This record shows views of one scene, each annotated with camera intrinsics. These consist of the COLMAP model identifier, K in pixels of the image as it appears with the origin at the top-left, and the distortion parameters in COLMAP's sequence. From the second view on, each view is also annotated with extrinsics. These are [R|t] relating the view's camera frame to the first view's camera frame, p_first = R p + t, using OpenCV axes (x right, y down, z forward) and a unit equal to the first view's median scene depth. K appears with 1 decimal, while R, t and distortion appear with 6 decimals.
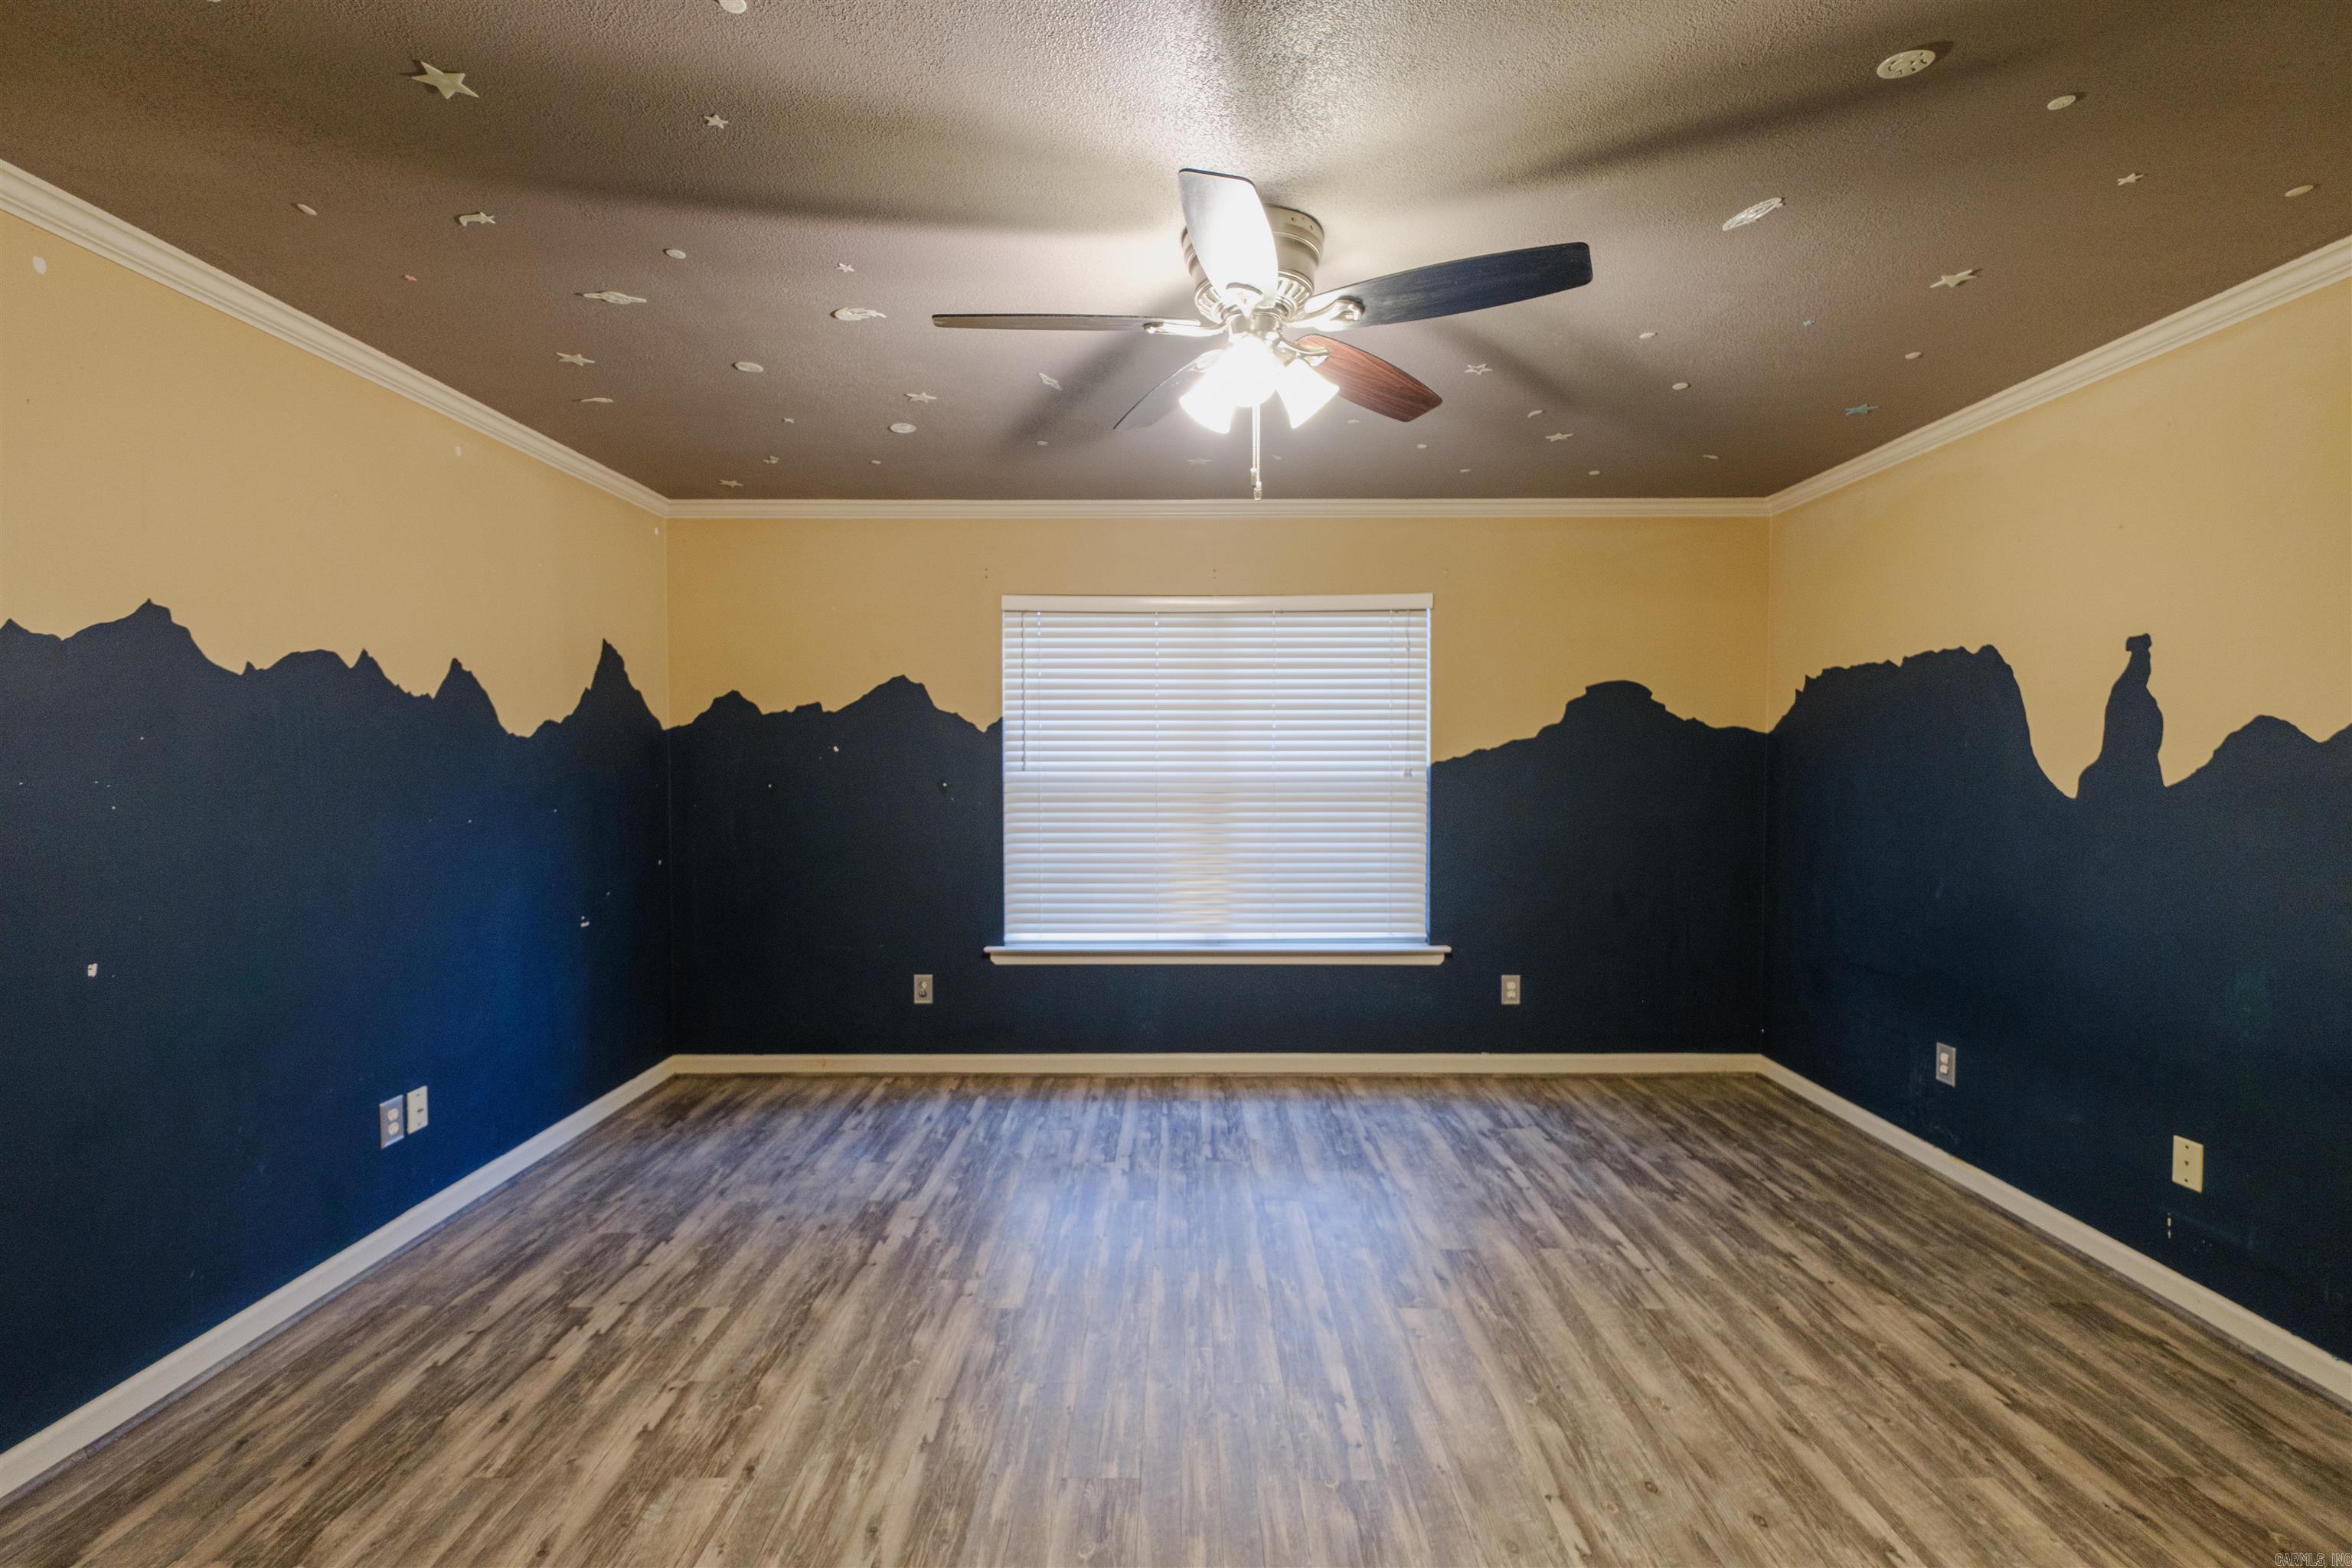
lens RADIAL K [[1026.5, 0, 1182.7], [0, 1026.5, 766.5], [0, 0, 1]] dist [0.011106, -0.006141]
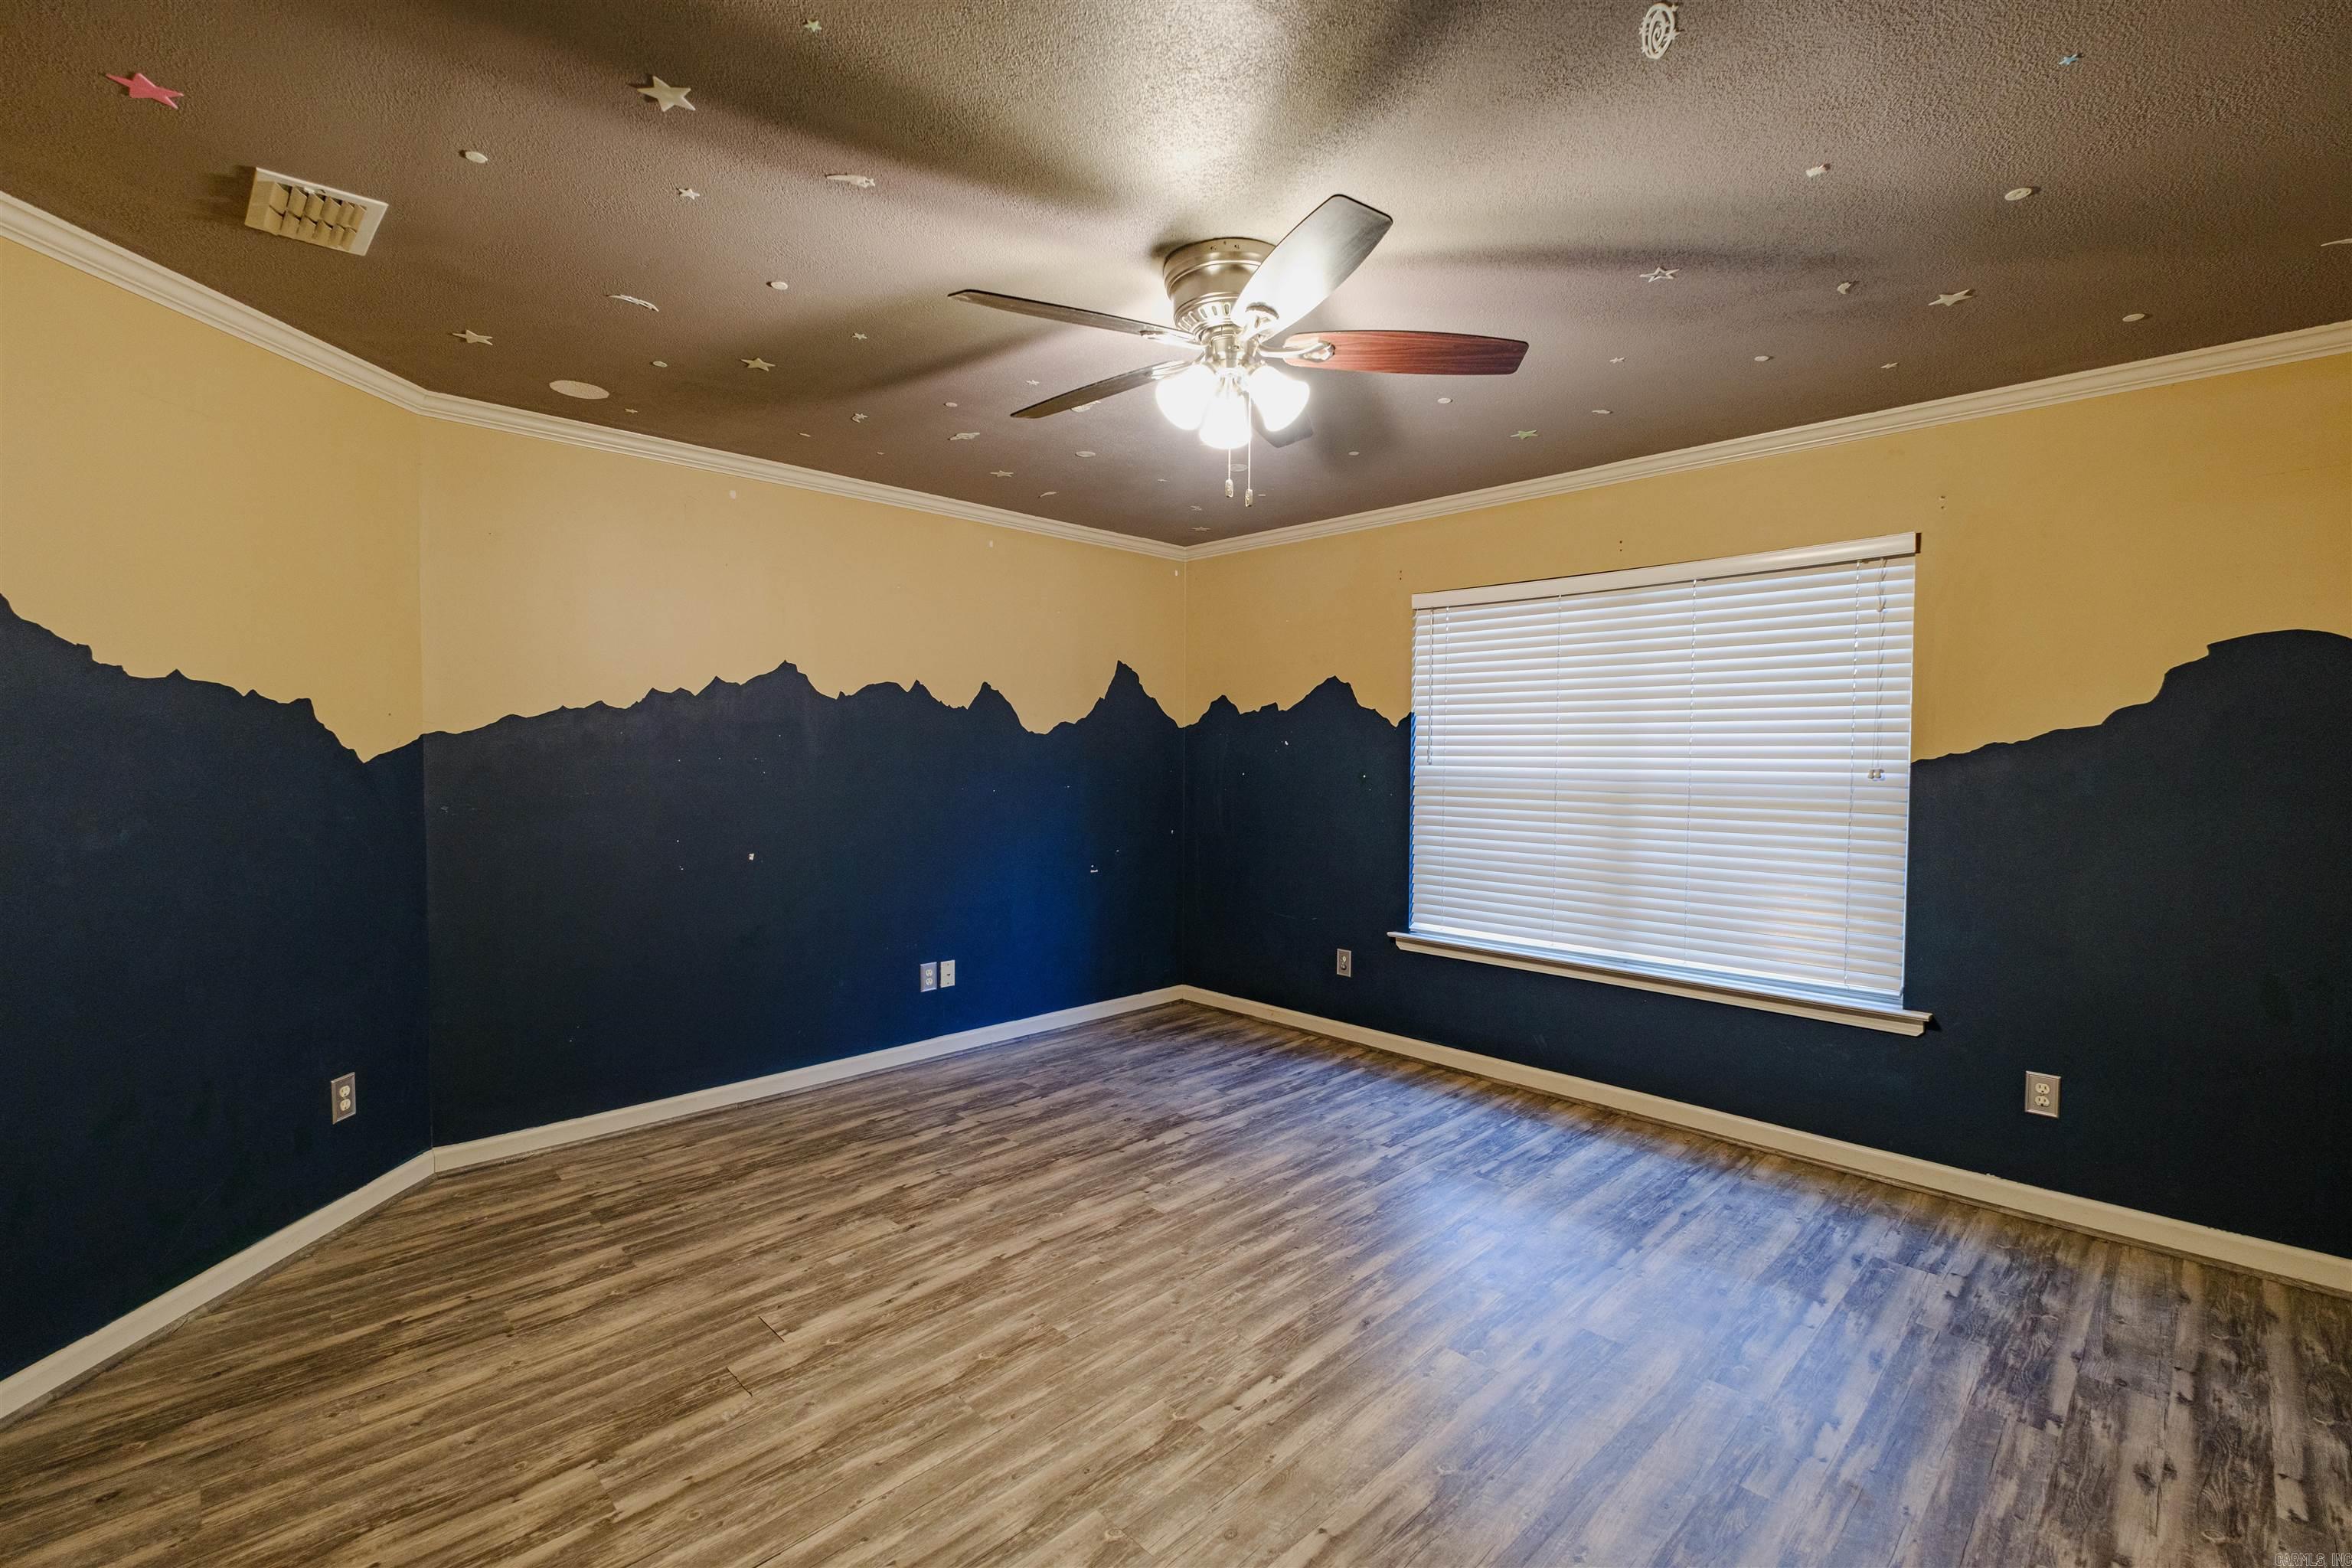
lens RADIAL K [[1026.5, 0, 1170.6], [0, 1026.5, 765.1], [0, 0, 1]] dist [0.011106, -0.006141]
pose [[0.700339, 0.015331, -0.713646, 0.460162], [-0.014267, 0.999870, 0.007479, 0.001002], [0.713668, 0.004944, 0.700467, 0.117494]]
